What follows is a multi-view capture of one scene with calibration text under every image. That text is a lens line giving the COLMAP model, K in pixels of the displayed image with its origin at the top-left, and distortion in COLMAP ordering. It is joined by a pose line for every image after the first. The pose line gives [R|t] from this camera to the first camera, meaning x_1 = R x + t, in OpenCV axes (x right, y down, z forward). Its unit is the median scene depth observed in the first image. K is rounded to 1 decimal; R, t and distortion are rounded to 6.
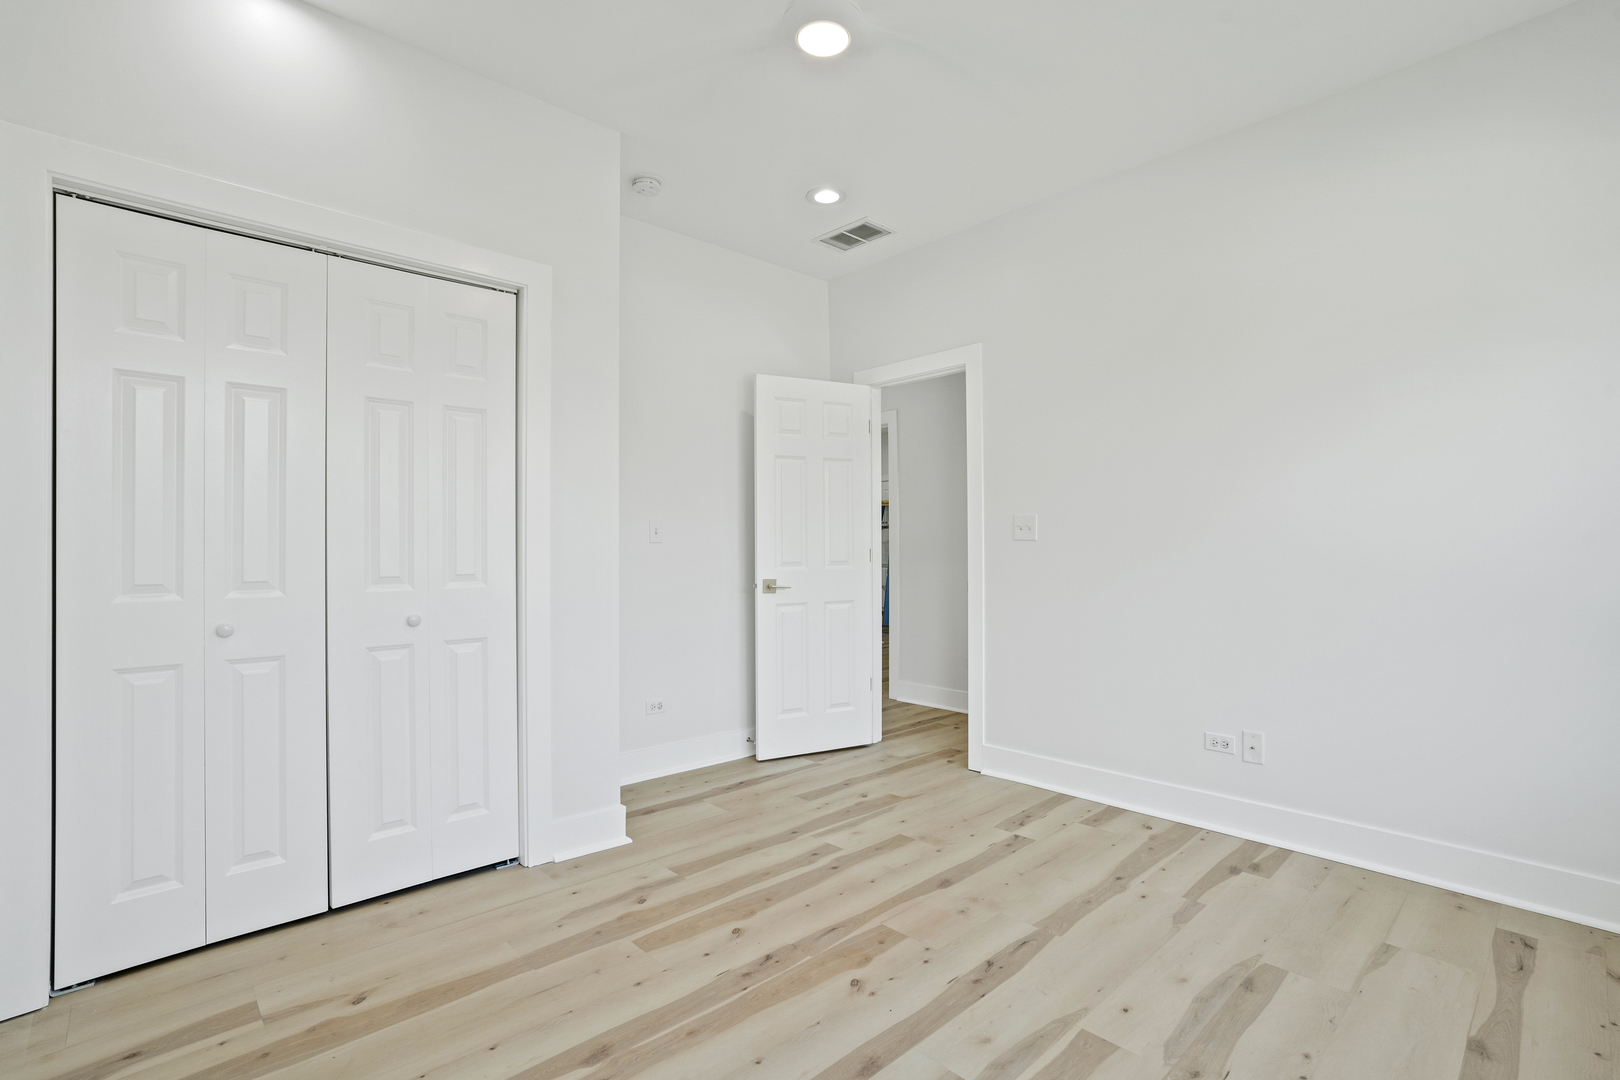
lens RADIAL K [[766.6, 0, 819.1], [0, 766.6, 533.3], [0, 0, 1]] dist [-0.066770, 0.025765]
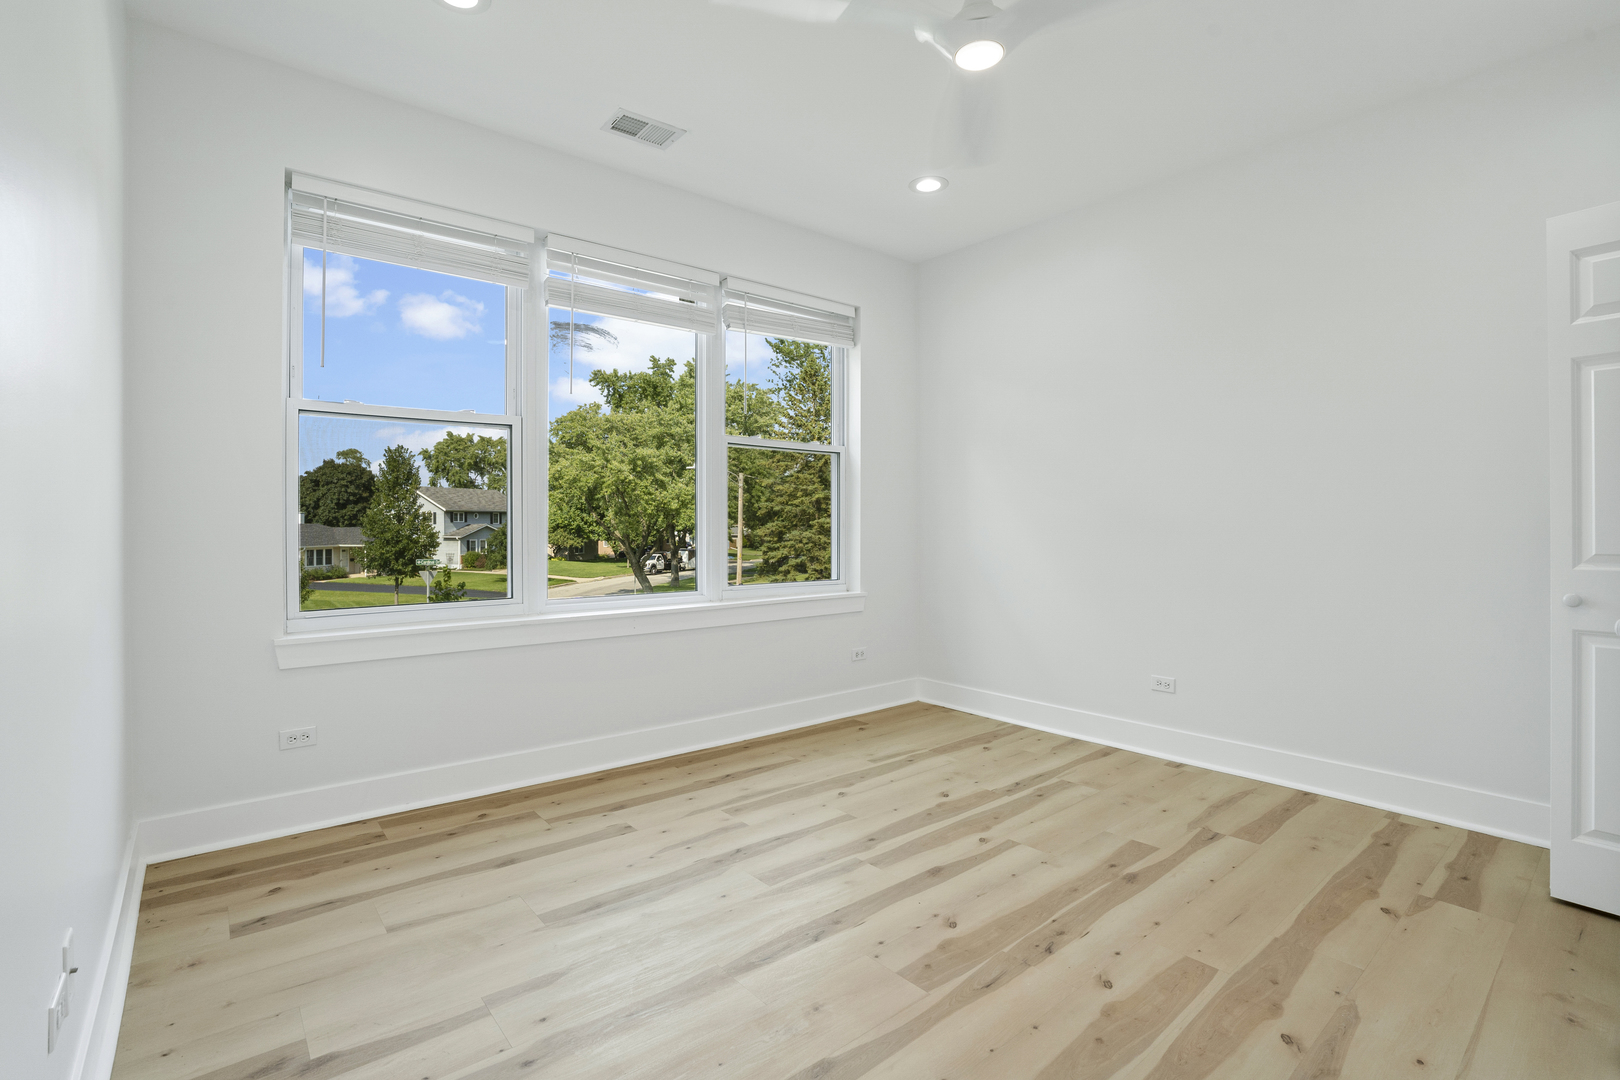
lens RADIAL K [[766.6, 0, 819.1], [0, 766.6, 533.3], [0, 0, 1]] dist [-0.066770, 0.025765]
pose [[-0.998595, -0.000509, 0.052993, 0.167852], [-0.000543, 1.000000, -0.000619, 0.045460], [-0.052993, -0.000647, -0.998595, 1.931757]]
